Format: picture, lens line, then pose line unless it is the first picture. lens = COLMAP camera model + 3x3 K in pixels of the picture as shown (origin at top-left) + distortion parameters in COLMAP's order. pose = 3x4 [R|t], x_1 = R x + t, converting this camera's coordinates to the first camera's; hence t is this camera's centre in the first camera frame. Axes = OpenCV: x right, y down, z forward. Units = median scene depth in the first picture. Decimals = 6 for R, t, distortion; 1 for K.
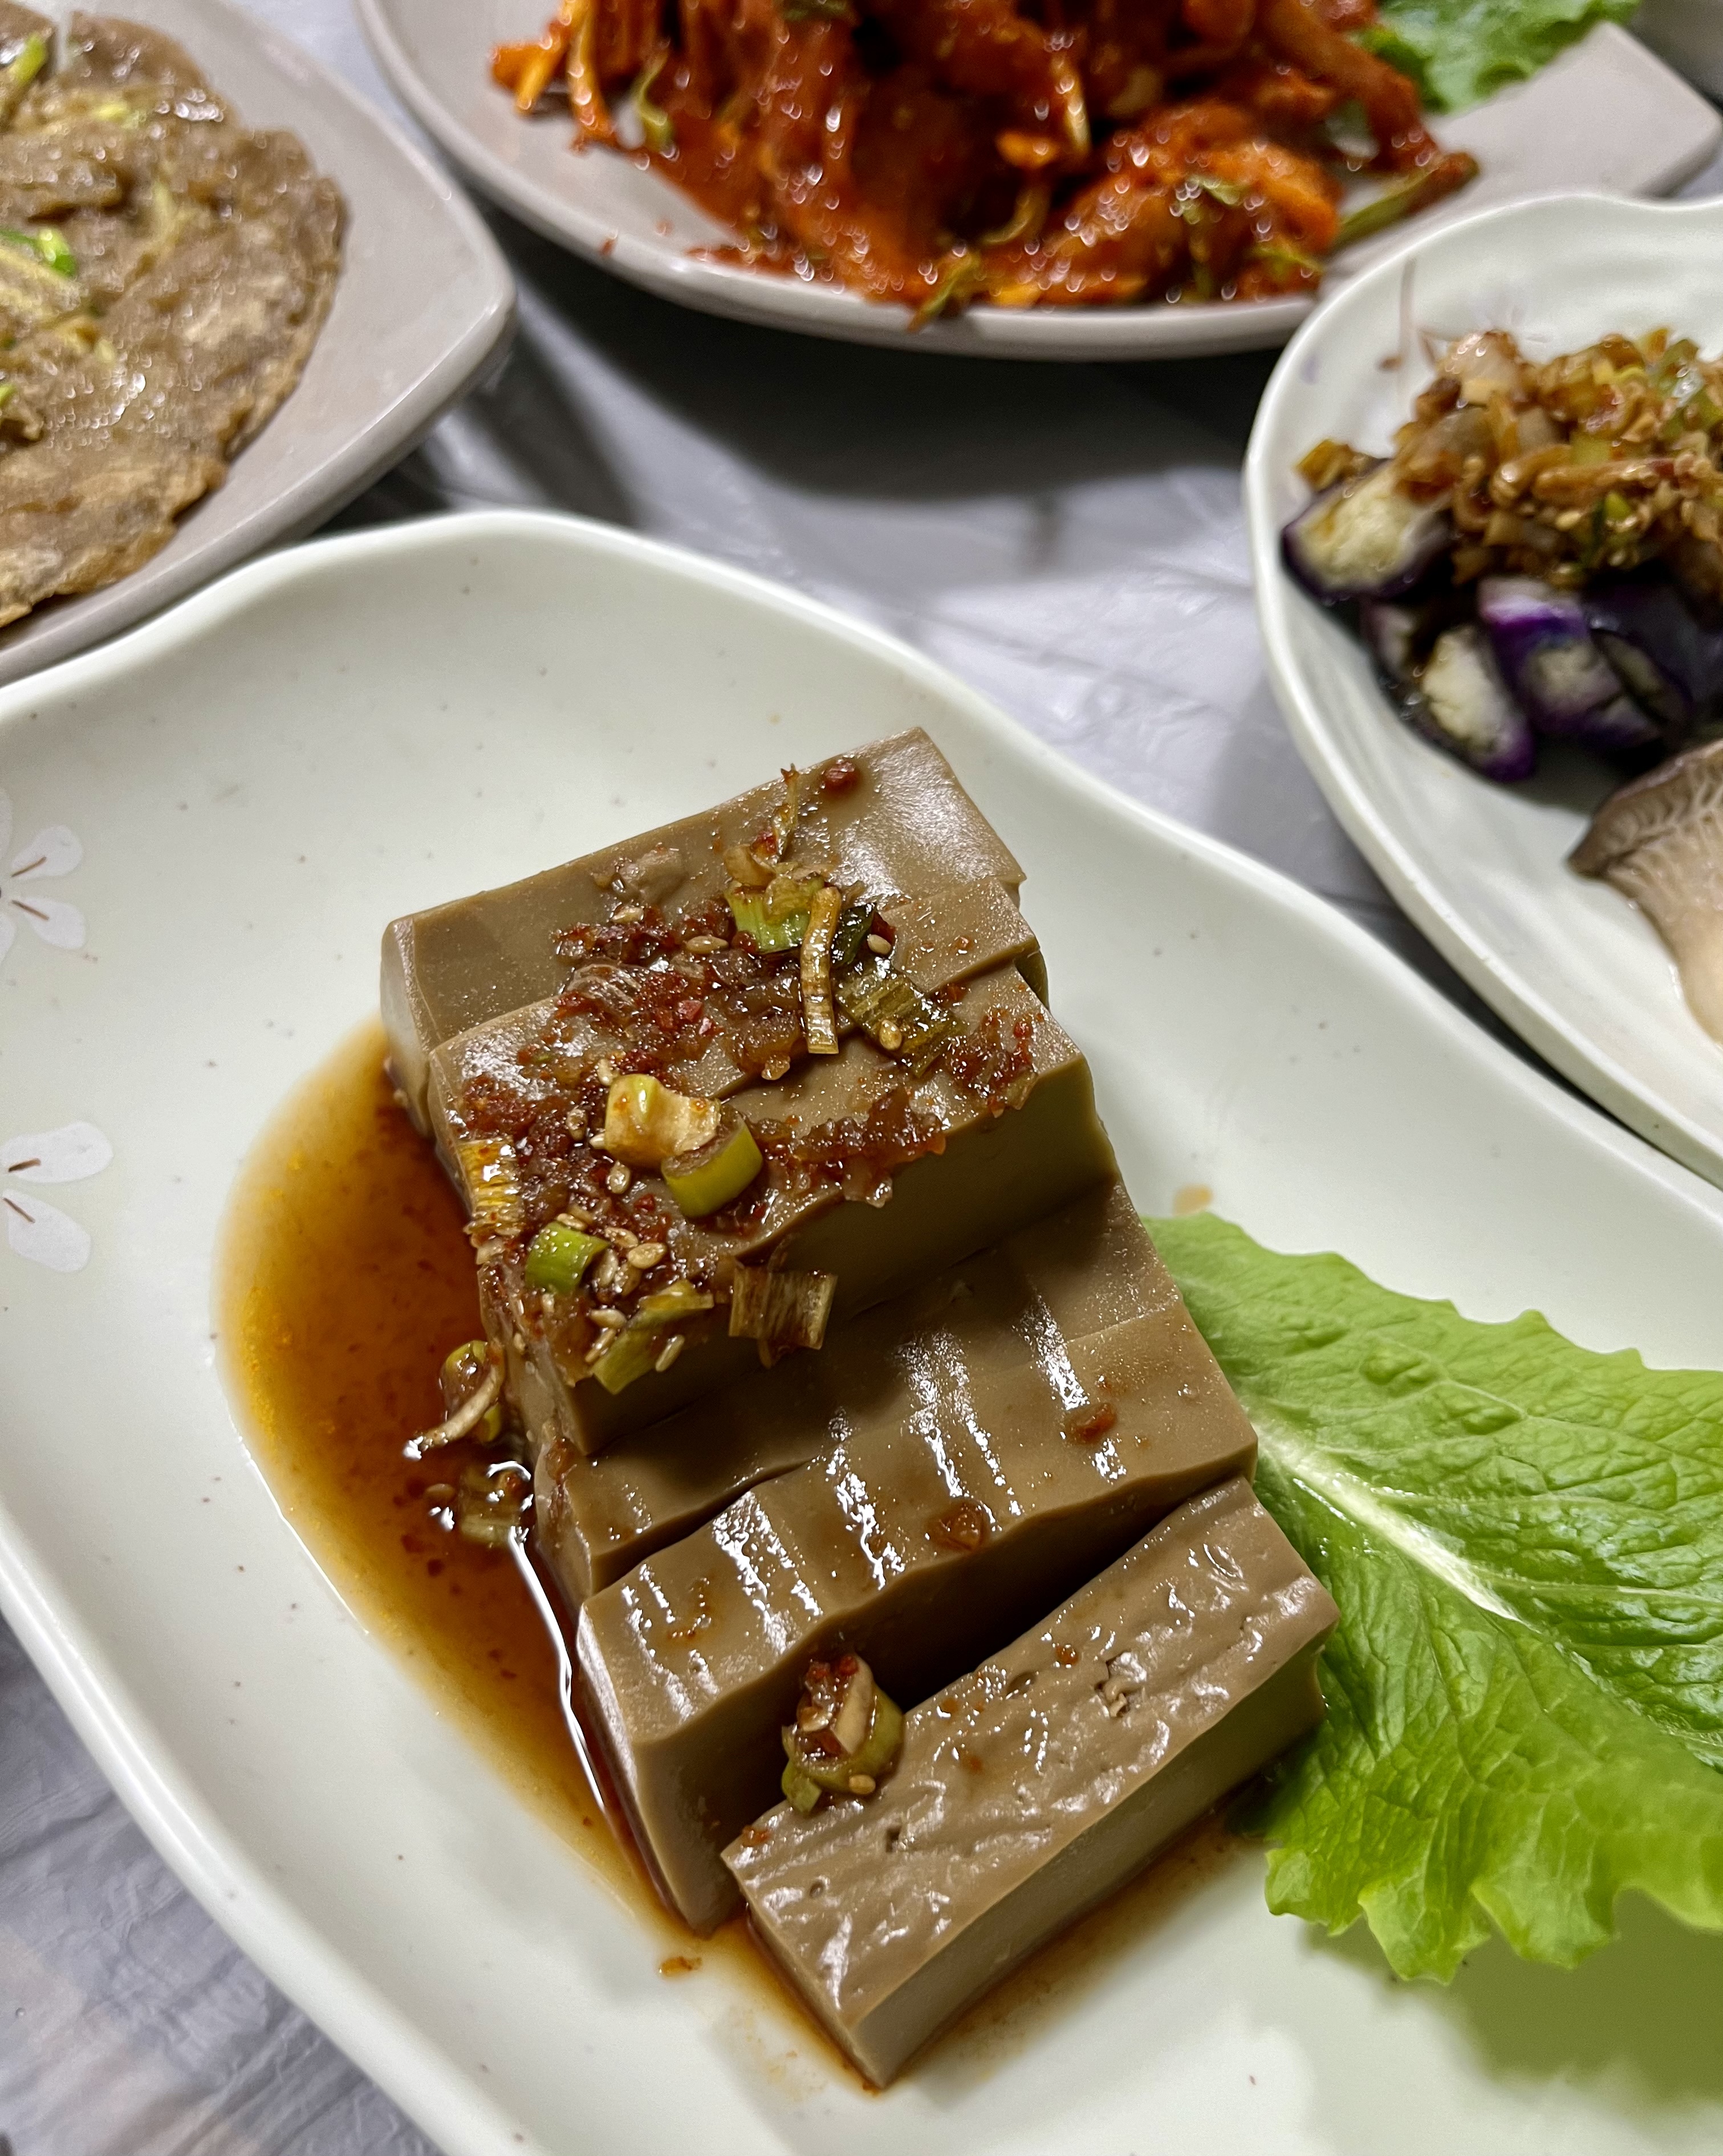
lens RADIAL K [[1760.1, 0, 876.6], [0, 1760.1, 1082.3], [0, 0, 1]] dist [-0.007219, -0.007116]
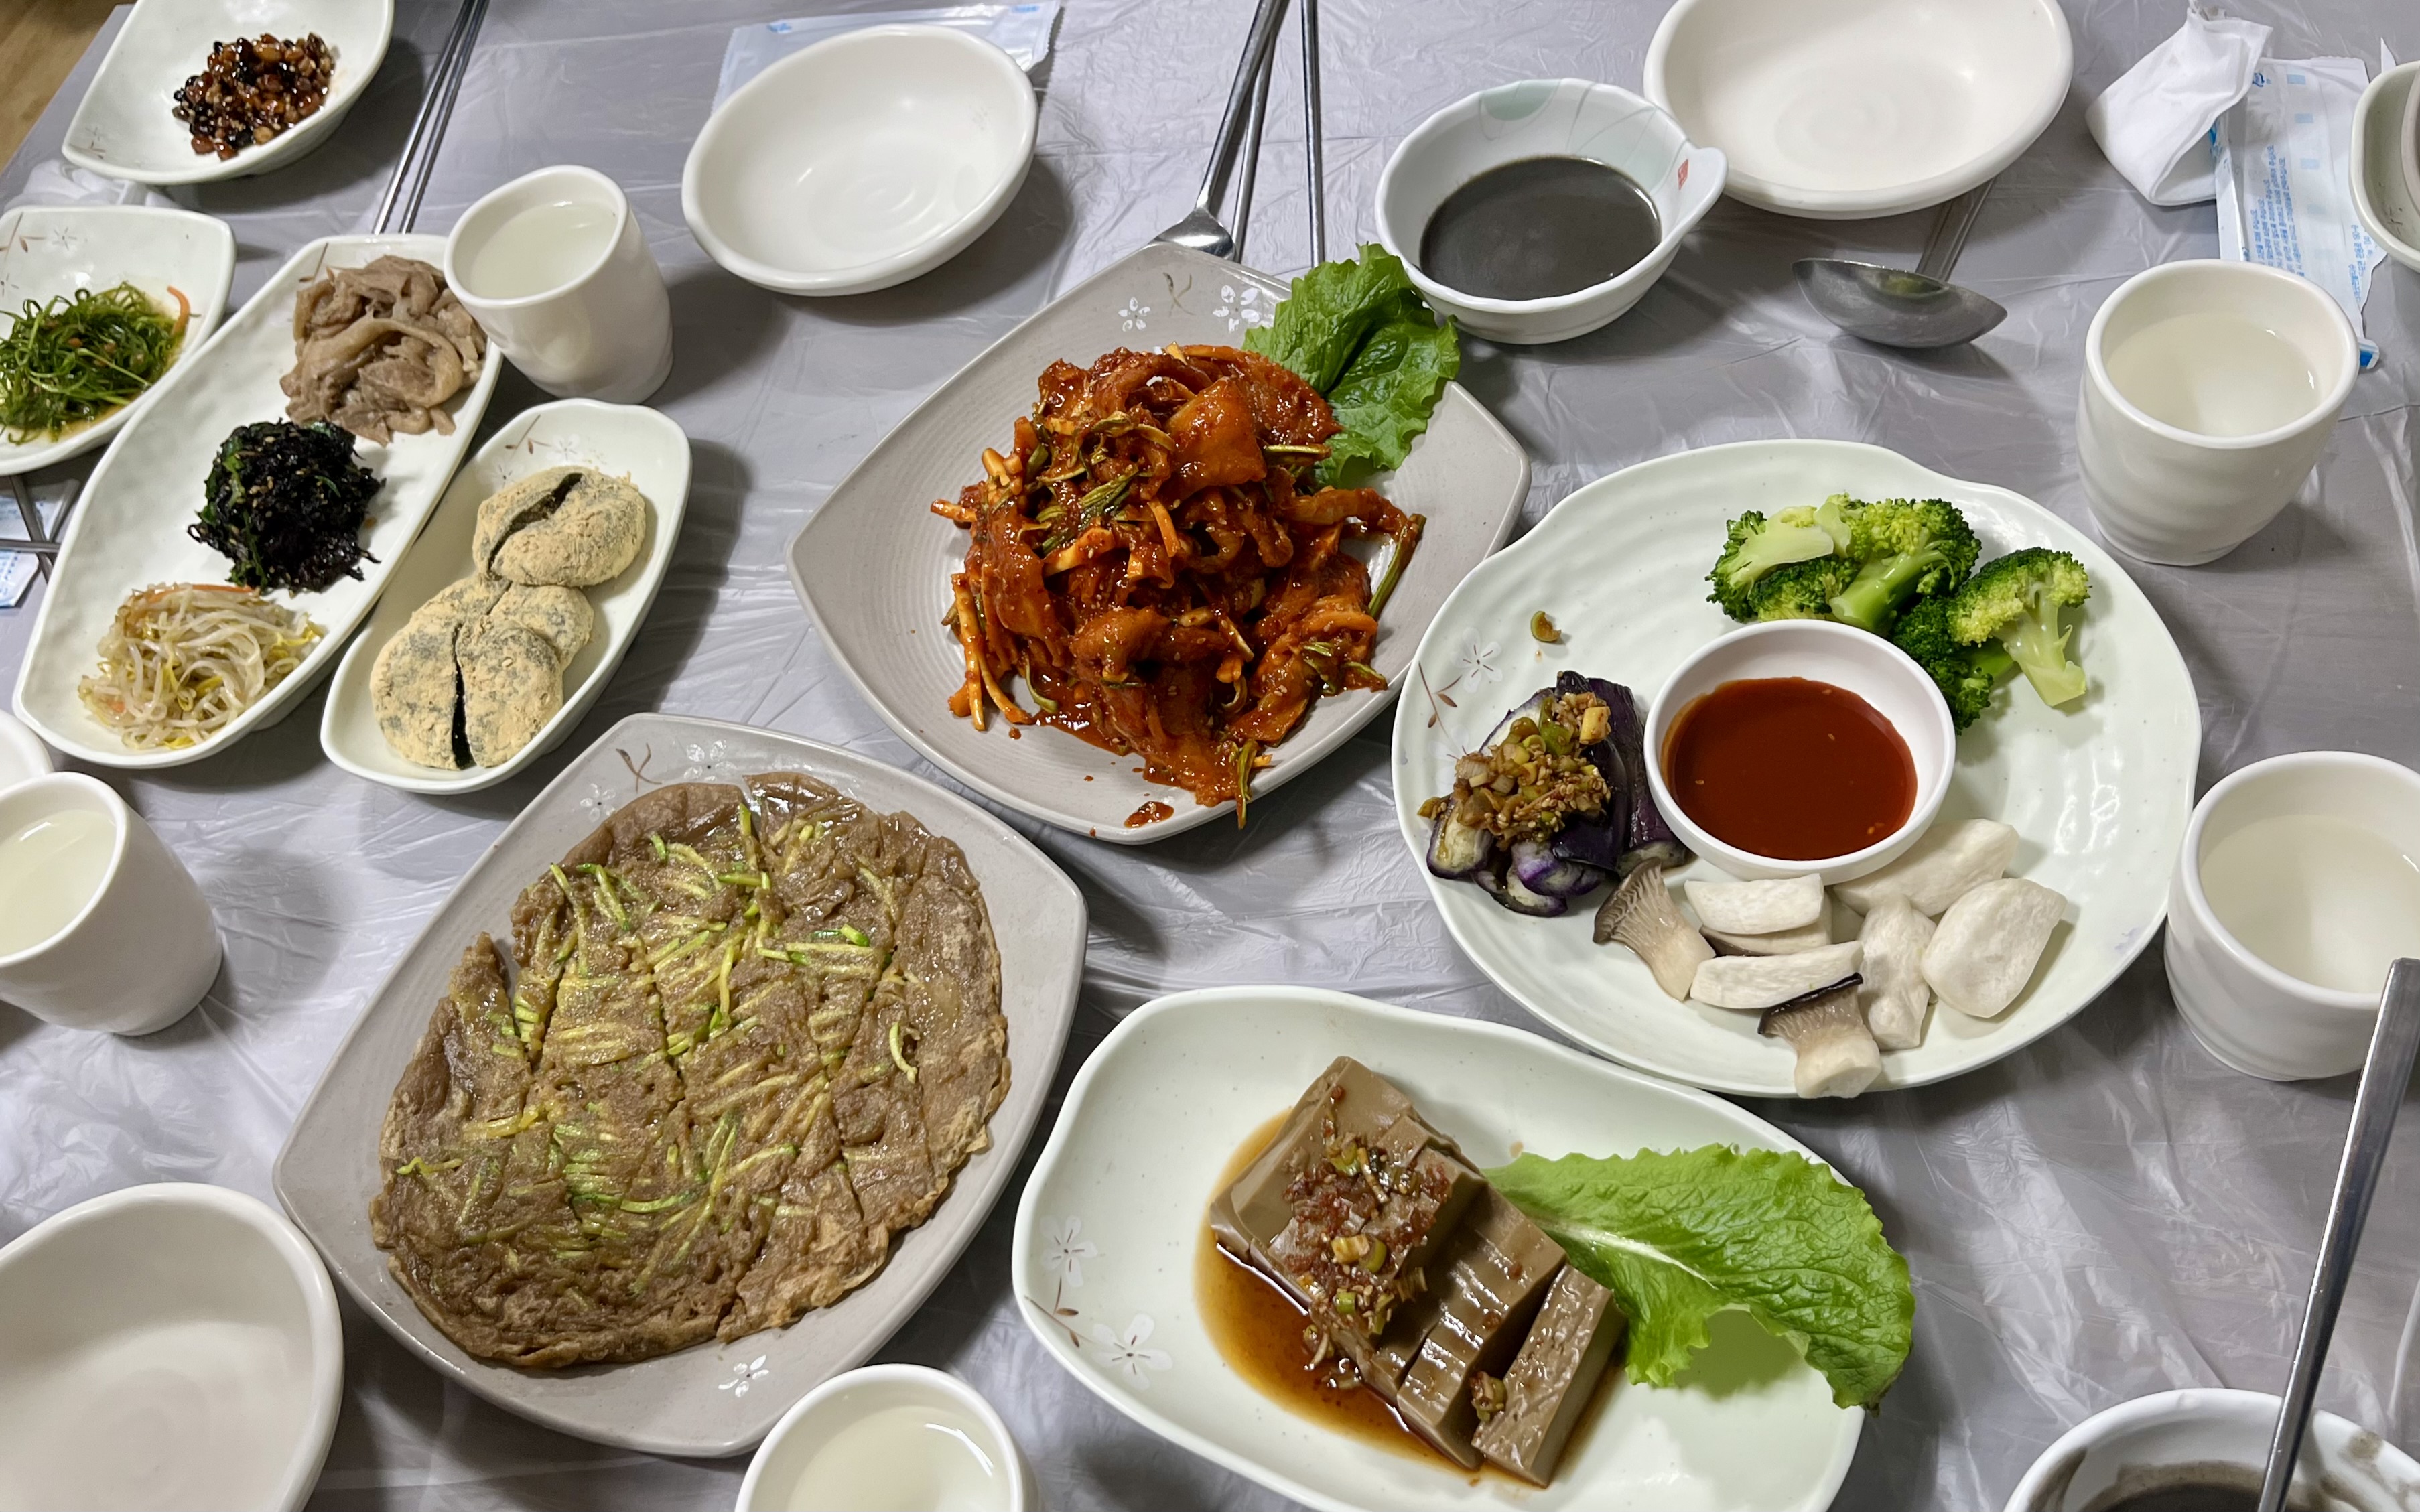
lens RADIAL K [[1805.1, 0, 1203.0], [0, 1805.1, 775.0], [0, 0, 1]] dist [0.014824, -0.011841]
pose [[0.894886, -0.446025, -0.015502, 0.067009], [0.446274, 0.894638, 0.021494, -0.888410], [0.004282, -0.026153, 0.999649, -2.137575]]
